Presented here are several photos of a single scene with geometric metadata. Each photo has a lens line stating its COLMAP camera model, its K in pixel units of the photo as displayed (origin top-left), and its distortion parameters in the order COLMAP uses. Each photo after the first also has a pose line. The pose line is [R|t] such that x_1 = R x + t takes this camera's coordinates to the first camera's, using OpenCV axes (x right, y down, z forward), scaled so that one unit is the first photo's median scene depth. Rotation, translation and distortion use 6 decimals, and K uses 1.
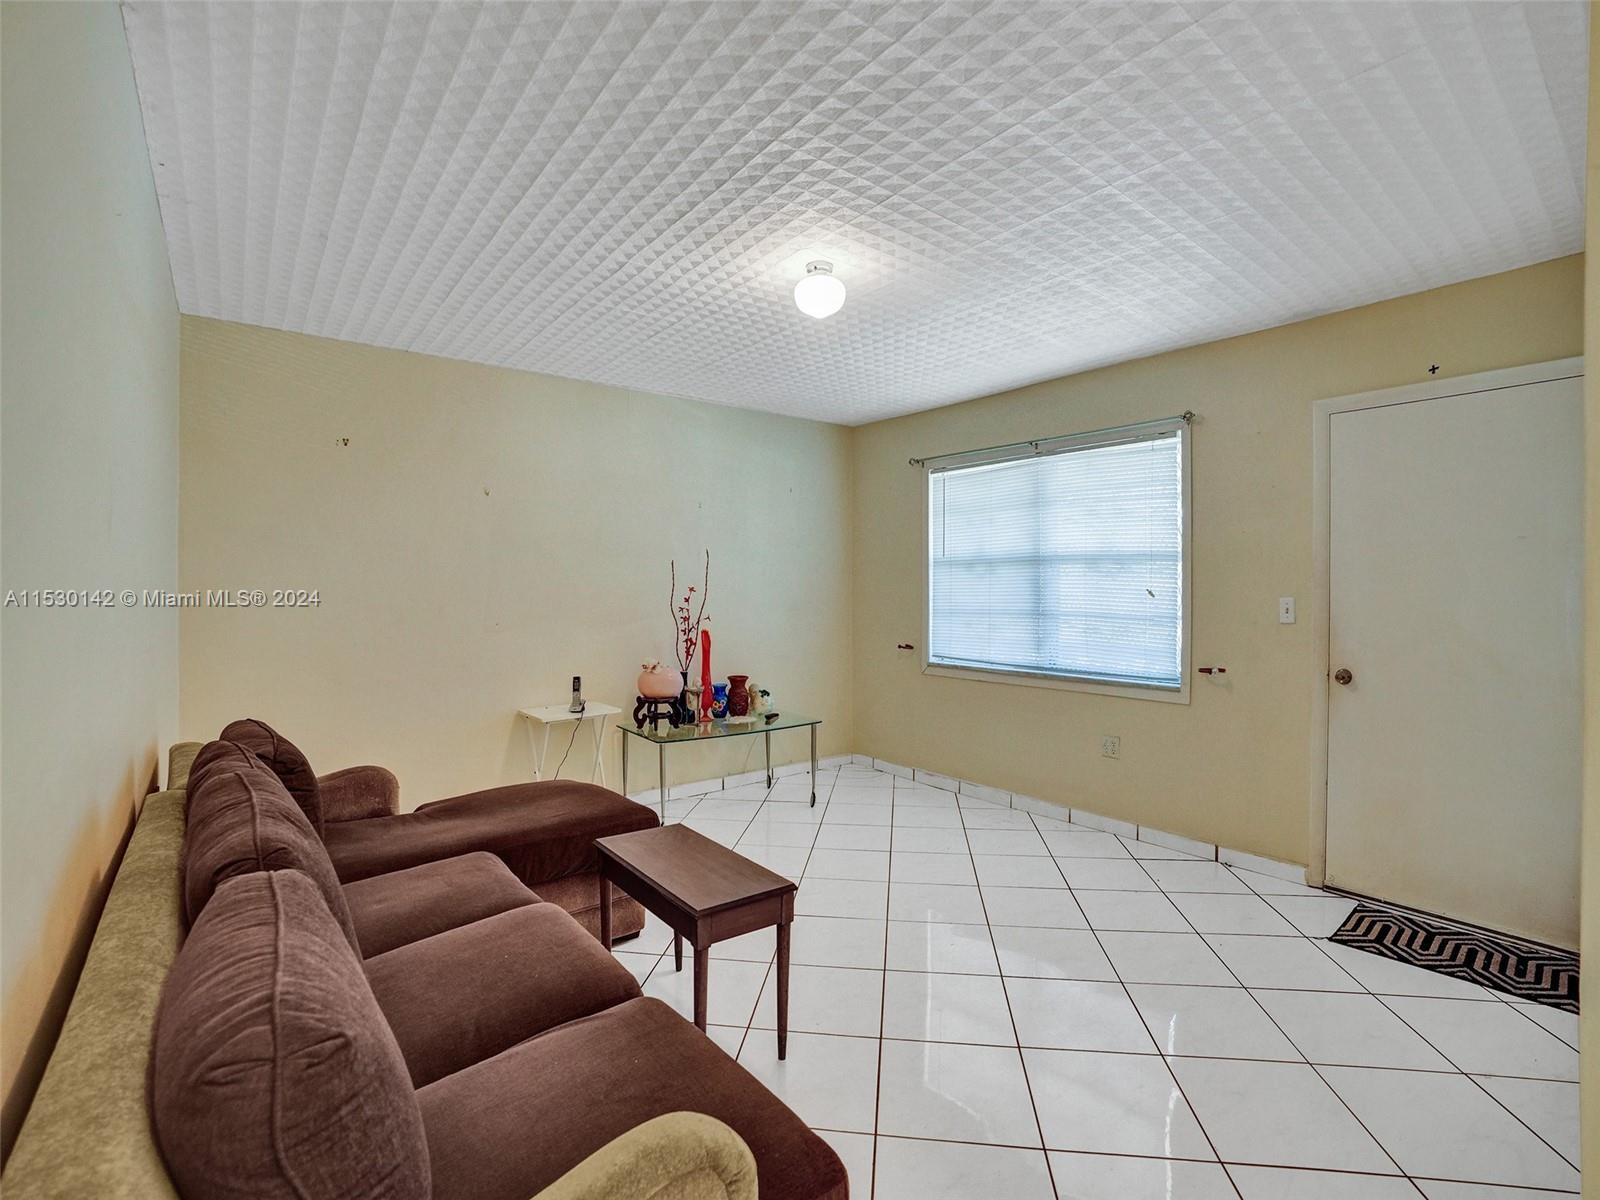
lens RADIAL K [[747.7, 0, 801.9], [0, 747.7, 594.2], [0, 0, 1]] dist [-0.044531, 0.017741]
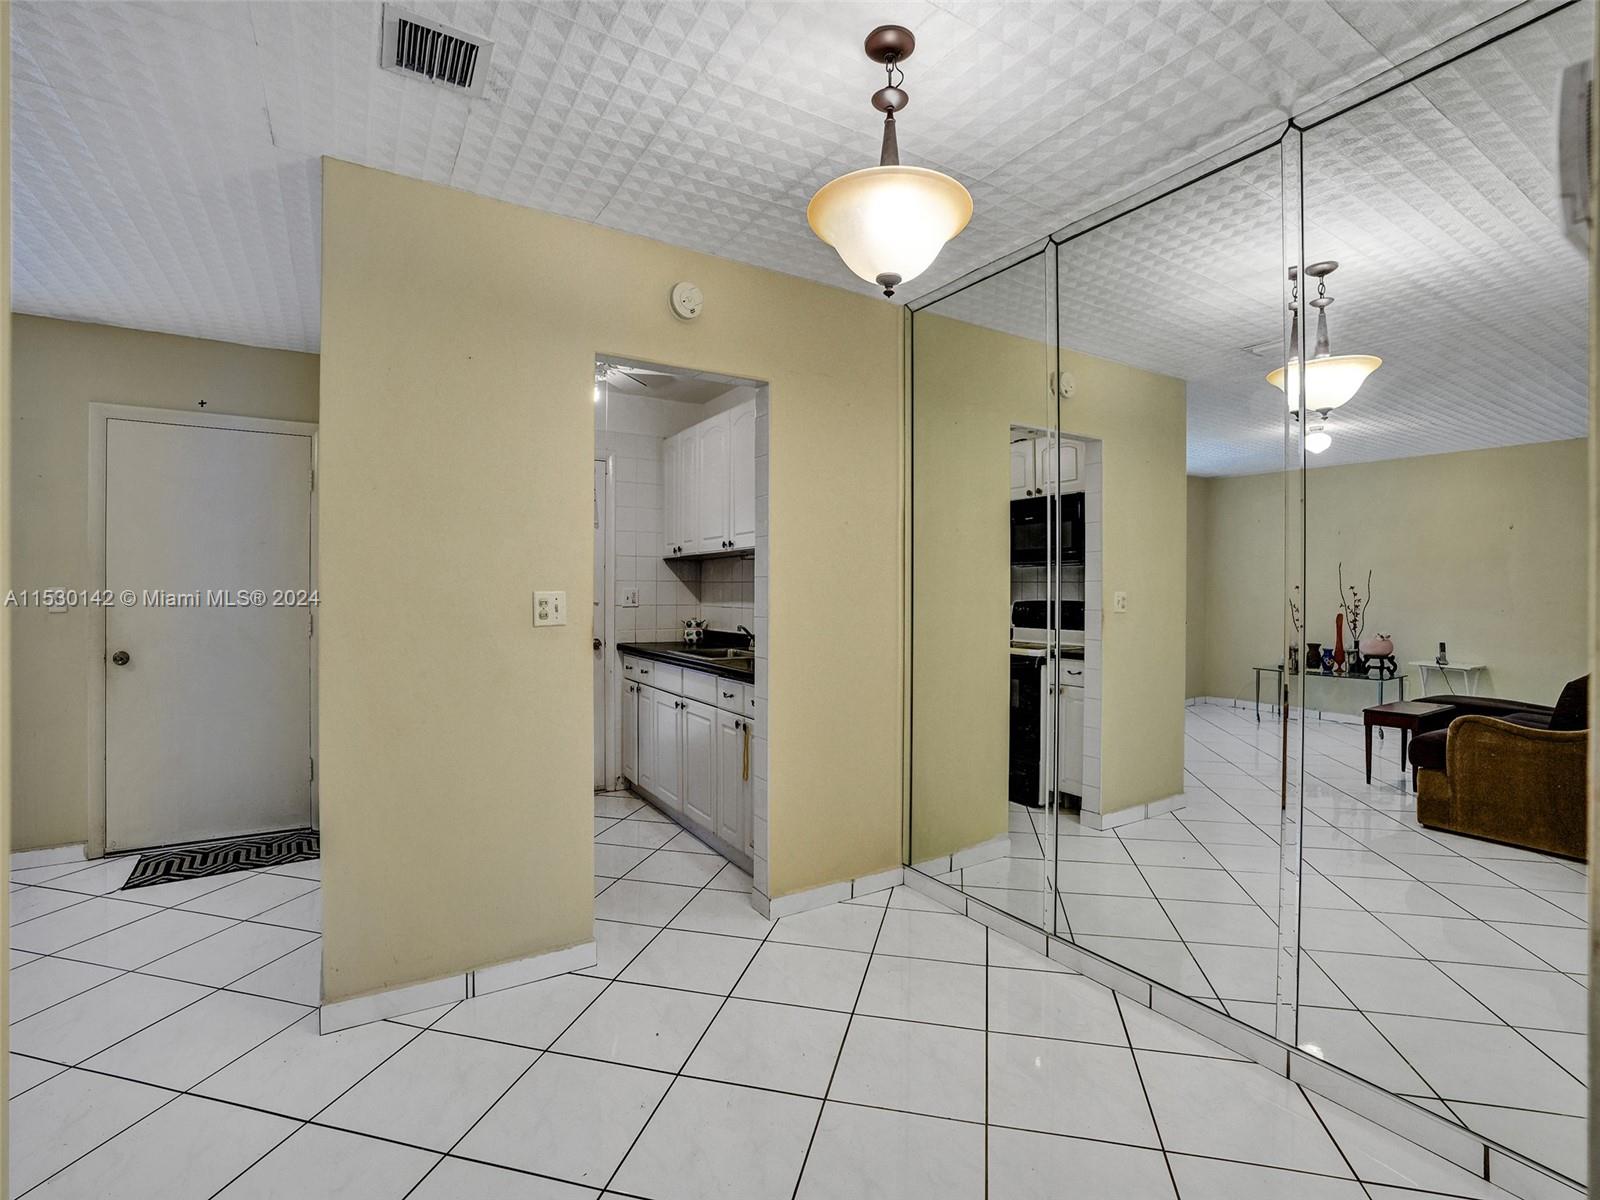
lens RADIAL K [[747.7, 0, 801.9], [0, 747.7, 594.2], [0, 0, 1]] dist [-0.044531, 0.017741]
pose [[0.124922, -0.007730, 0.992136, -0.167255], [0.001339, 0.999970, 0.007623, 0.006180], [-0.992166, 0.000376, 0.124928, -0.118460]]
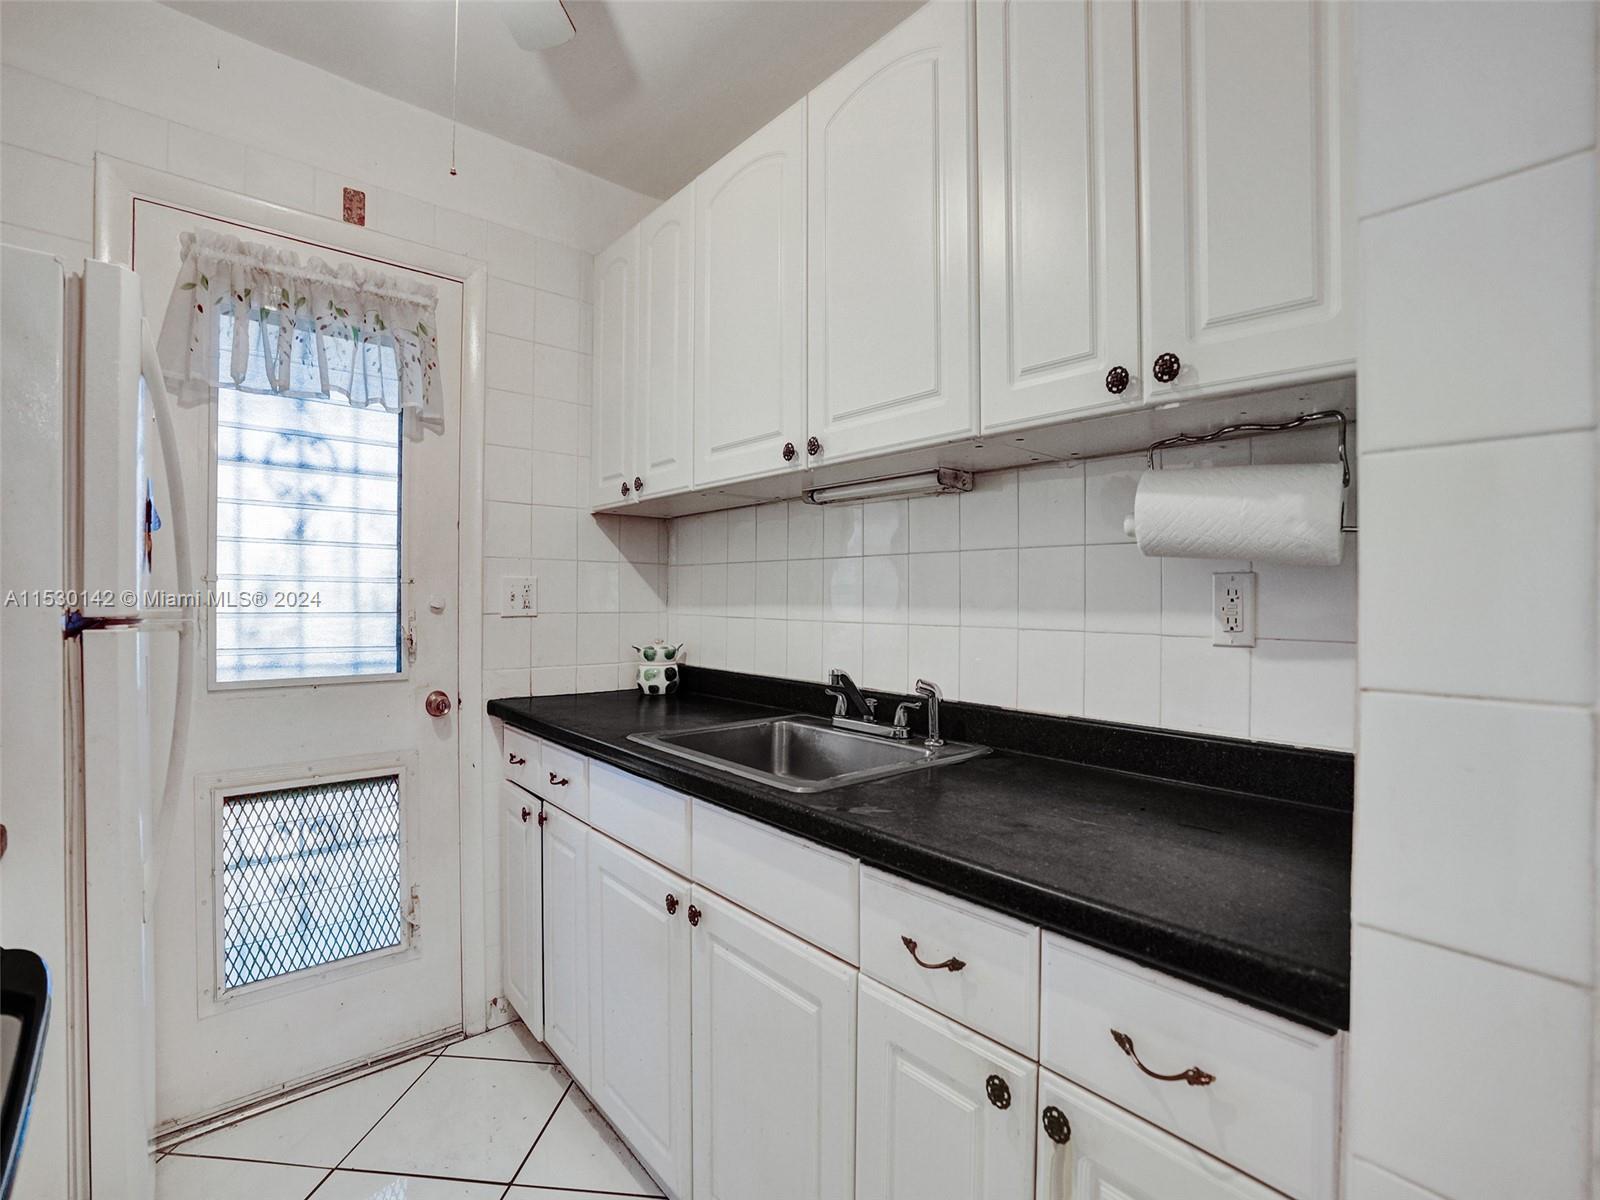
lens RADIAL K [[777.3, 0, 800.0], [0, 777.3, 600.0], [0, 0, 1]] dist [-0.024385, 0.000457]
pose [[-0.020282, -0.010453, 0.999740, 0.397086], [0.000631, 0.999945, 0.010468, 0.016646], [-0.999794, 0.000843, -0.020275, 0.102202]]
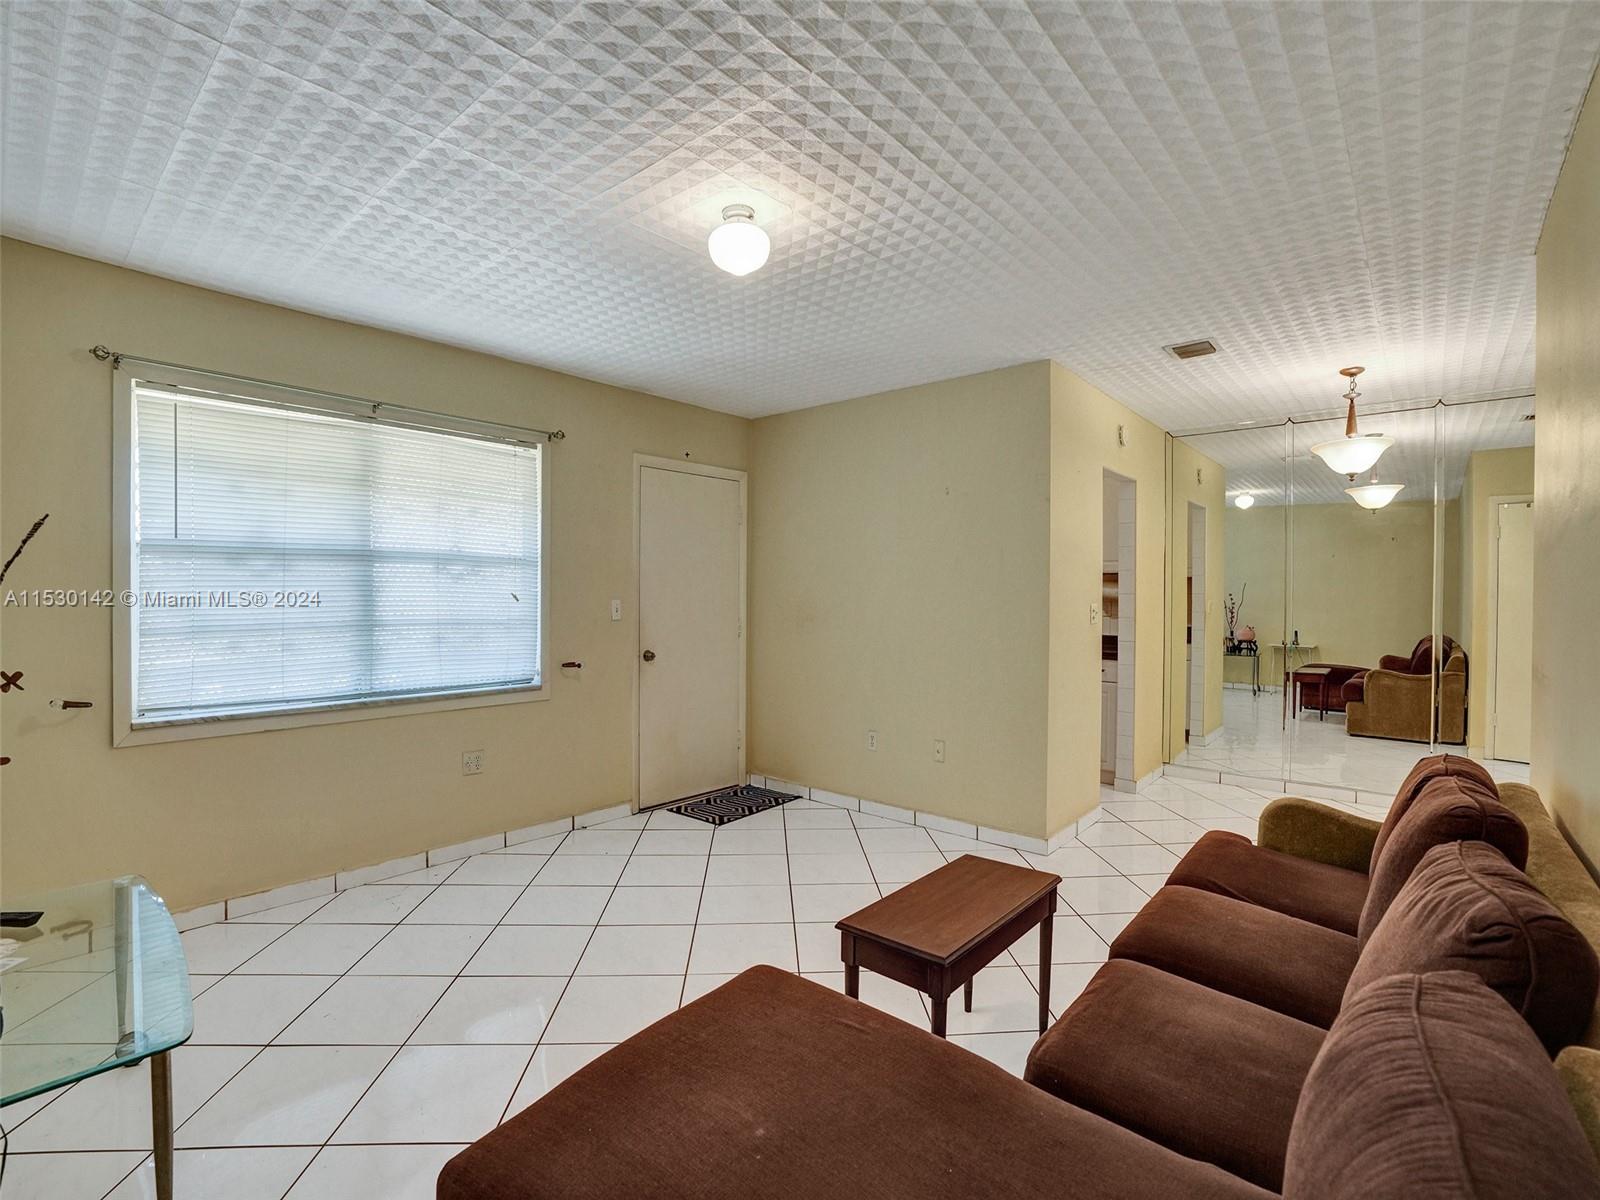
lens RADIAL K [[749.6, 0, 811.5], [0, 749.6, 598.6], [0, 0, 1]] dist [-0.034050, 0.000157]
pose [[-0.185378, -0.015991, 0.982537, -0.539636], [-0.003919, 0.999872, 0.015534, -0.015645], [-0.982659, -0.000971, -0.185417, 0.711654]]
